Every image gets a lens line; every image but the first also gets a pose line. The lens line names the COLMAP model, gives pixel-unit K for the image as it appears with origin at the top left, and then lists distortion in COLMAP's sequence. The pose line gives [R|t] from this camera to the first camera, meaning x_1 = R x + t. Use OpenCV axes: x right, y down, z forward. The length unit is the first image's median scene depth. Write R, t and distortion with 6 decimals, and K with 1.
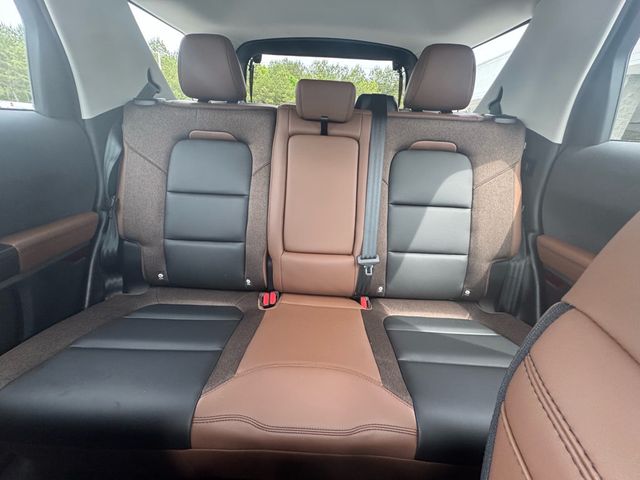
lens RADIAL K [[259.5, 0, 323.2], [0, 259.5, 240.7], [0, 0, 1]] dist [-0.006703, 0.001036]
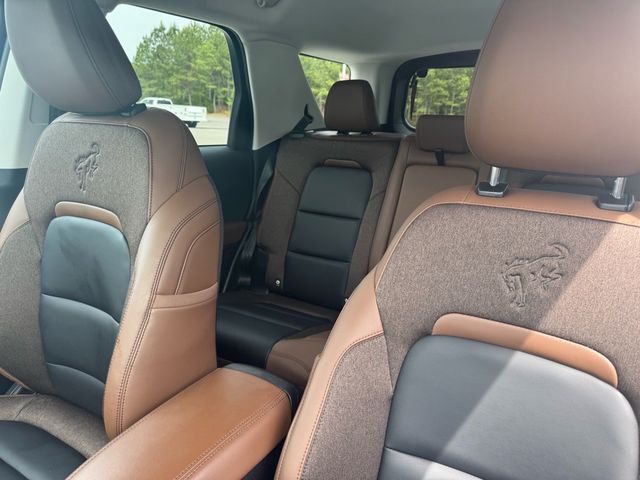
lens RADIAL K [[459.0, 0, 326.4], [0, 459.0, 243.9], [0, 0, 1]] dist [0.040334, -0.048593]
pose [[0.860468, 0.106247, -0.498303, 0.524372], [-0.189912, 0.974419, -0.120175, 0.173210], [0.472787, 0.198040, 0.858634, -0.638334]]
